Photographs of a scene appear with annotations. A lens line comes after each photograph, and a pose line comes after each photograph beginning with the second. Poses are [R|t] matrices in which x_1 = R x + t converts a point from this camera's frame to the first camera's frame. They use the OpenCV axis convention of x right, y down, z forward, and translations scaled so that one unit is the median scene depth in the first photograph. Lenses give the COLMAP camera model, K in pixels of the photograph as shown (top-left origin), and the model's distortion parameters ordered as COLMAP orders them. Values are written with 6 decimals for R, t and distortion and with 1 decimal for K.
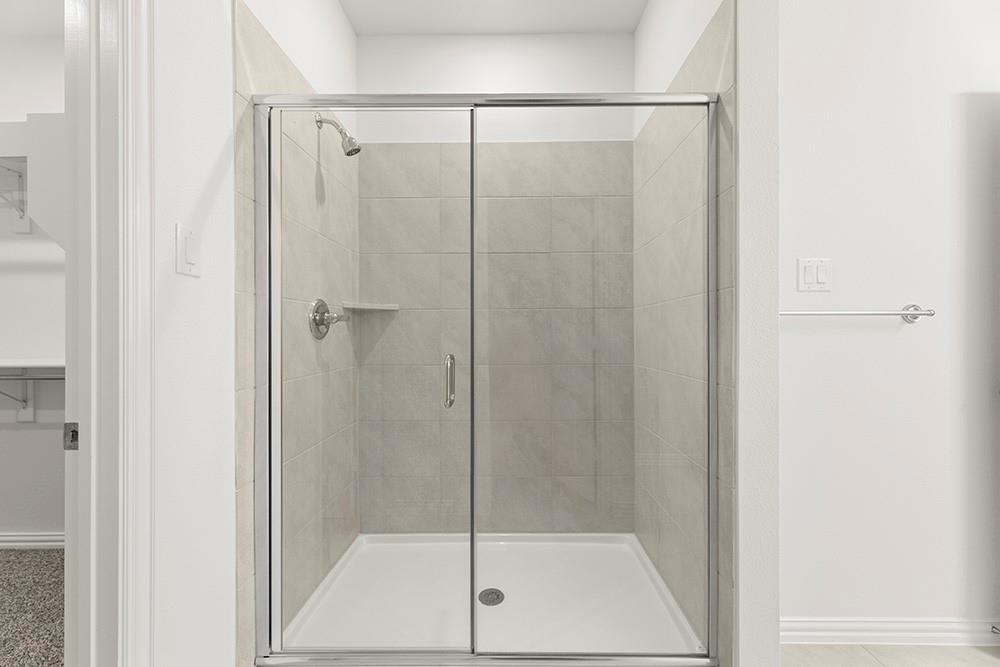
lens RADIAL K [[401.7, 0, 500.1], [0, 401.7, 336.4], [0, 0, 1]] dist [0.003894, 0.000112]
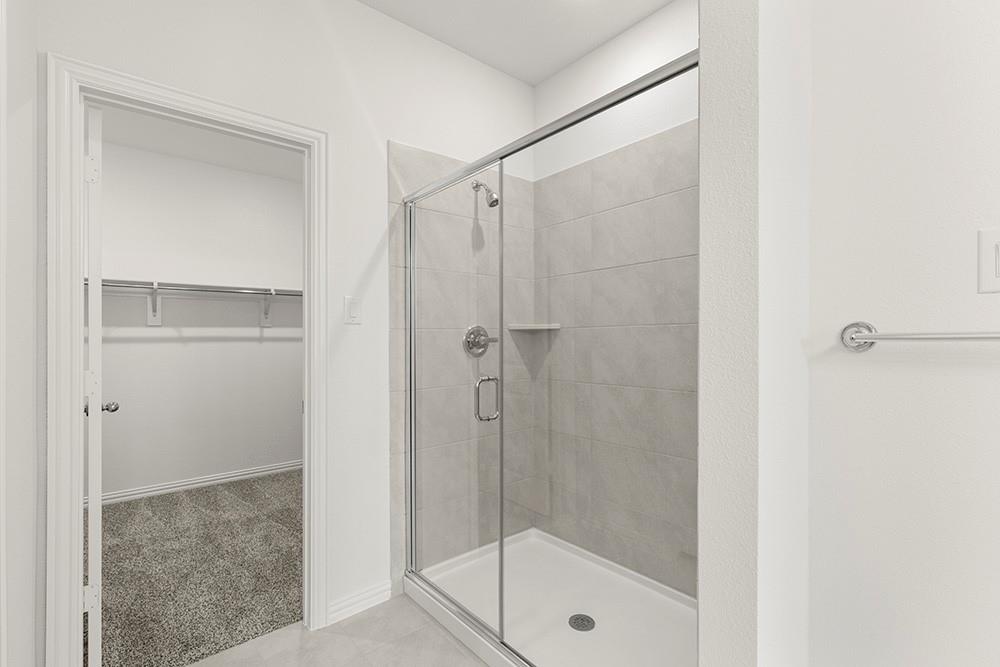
lens RADIAL K [[444.0, 0, 500.3], [0, 444.0, 337.6], [0, 0, 1]] dist [0.002330, -0.000707]
pose [[0.666185, -0.009080, -0.745731, 0.624379], [0.008797, 0.999952, -0.004316, -0.046737], [0.745734, -0.003685, 0.666233, 0.117712]]
